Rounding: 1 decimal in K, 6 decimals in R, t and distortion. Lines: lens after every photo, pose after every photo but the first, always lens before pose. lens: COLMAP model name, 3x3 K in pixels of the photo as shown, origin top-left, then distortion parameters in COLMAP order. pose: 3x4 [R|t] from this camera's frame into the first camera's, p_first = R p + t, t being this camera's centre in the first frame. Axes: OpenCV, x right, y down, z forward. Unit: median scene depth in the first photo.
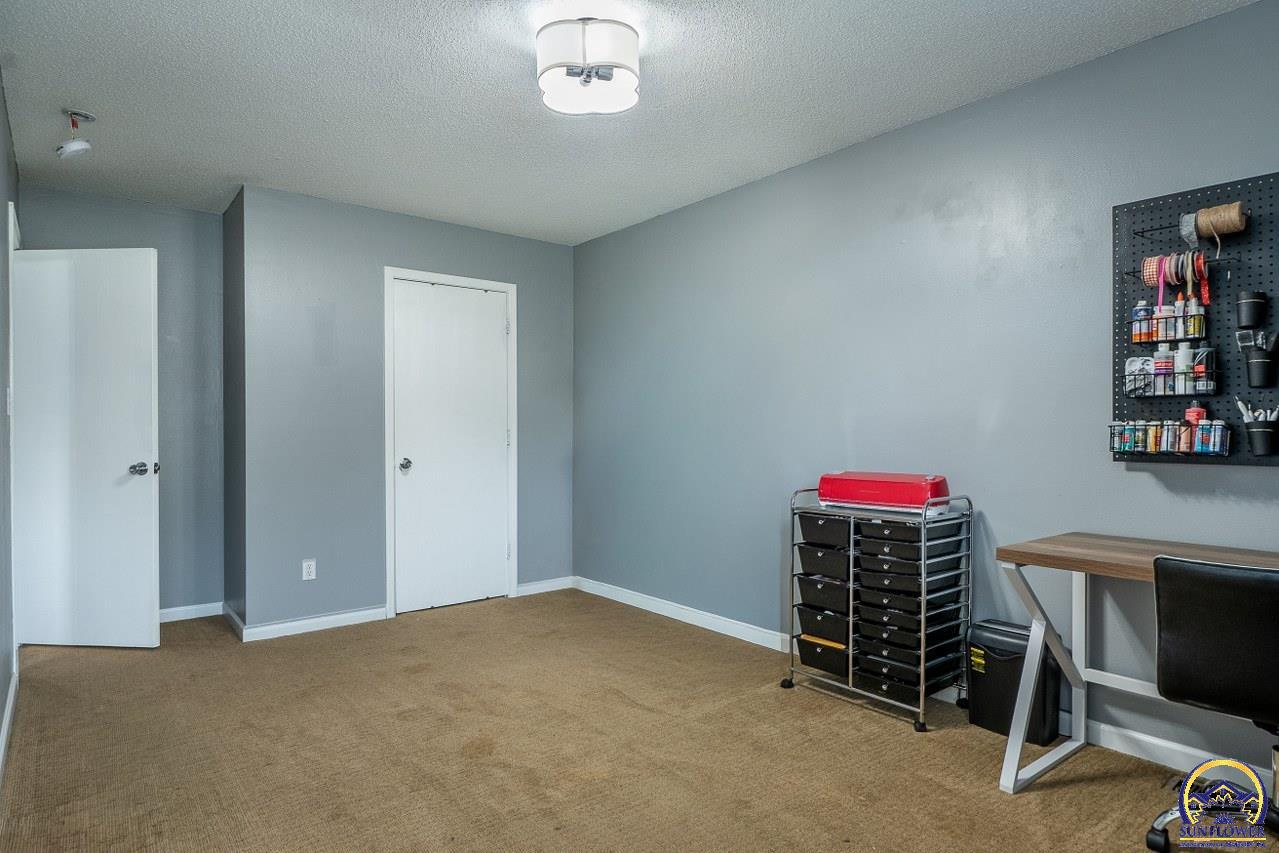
lens RADIAL K [[717.7, 0, 639.5], [0, 717.7, 426.5], [0, 0, 1]] dist [0.004914, -0.000021]
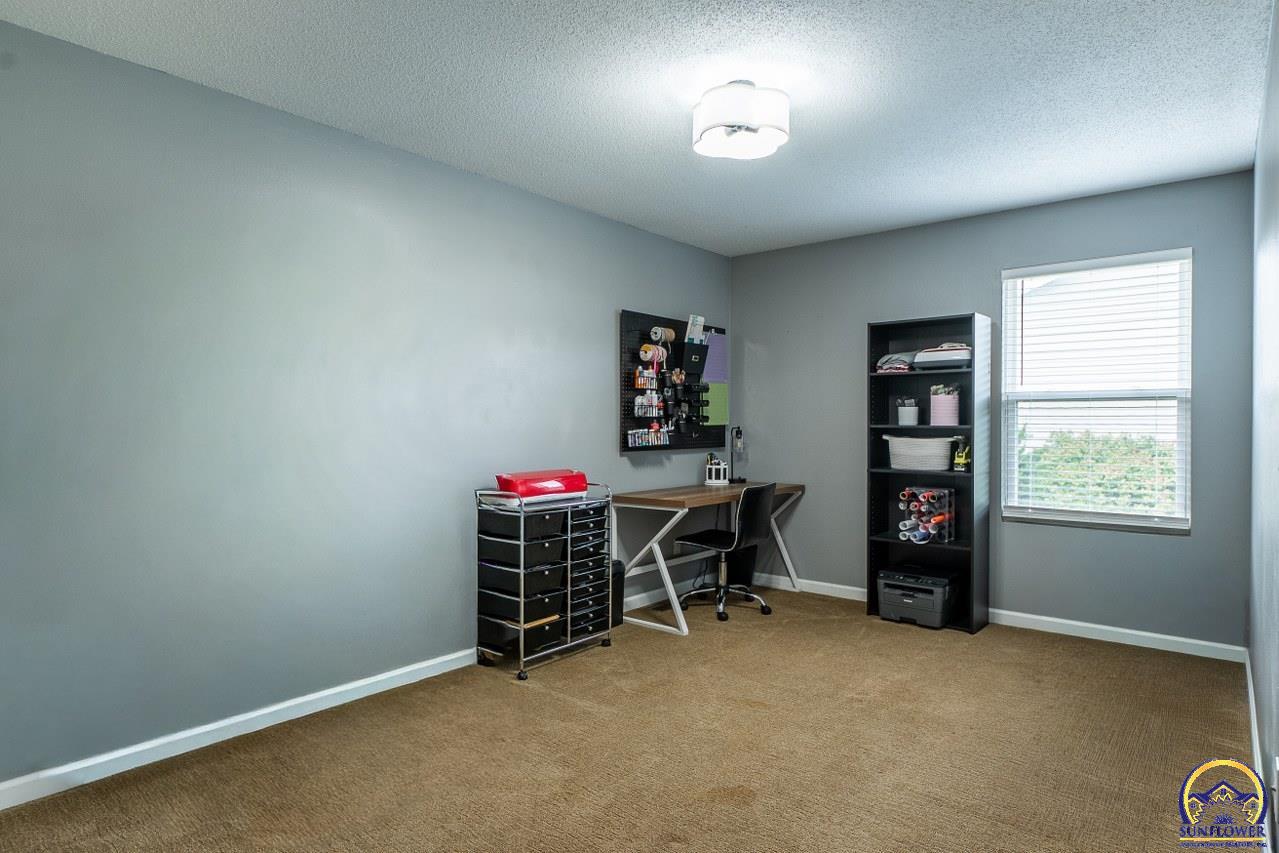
lens RADIAL K [[717.7, 0, 639.5], [0, 717.7, 426.5], [0, 0, 1]] dist [0.004914, -0.000021]
pose [[-0.215027, 0.002191, 0.976606, -0.921445], [-0.002805, 0.999992, -0.002861, -0.008065], [-0.976604, -0.003354, -0.215019, 1.126186]]
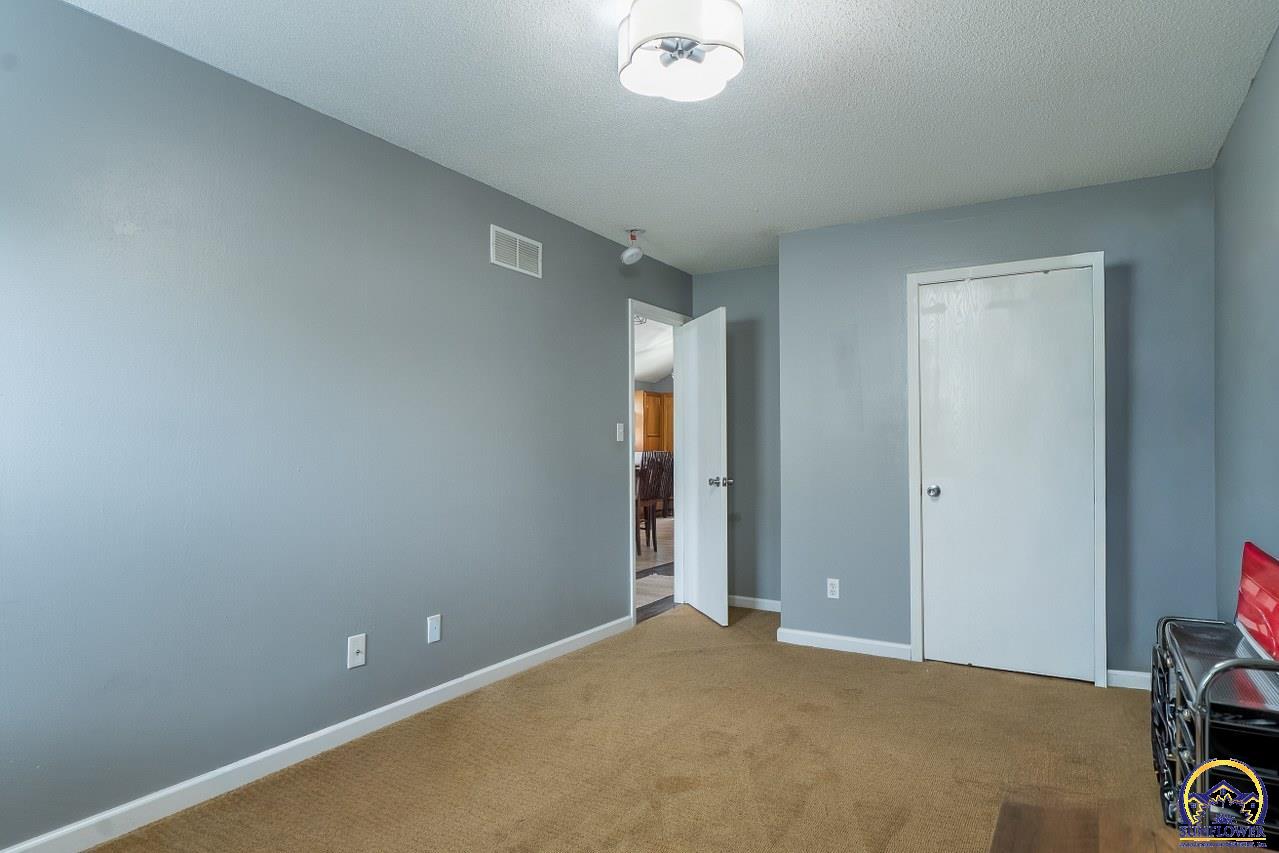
lens RADIAL K [[739.2, 0, 638.2], [0, 739.2, 431.2], [0, 0, 1]] dist [-0.000850, -0.000867]
pose [[0.340137, -0.017983, -0.940204, 0.609120], [0.002408, 0.999831, -0.018253, -0.009087], [0.940373, 0.003945, 0.340123, 0.526367]]
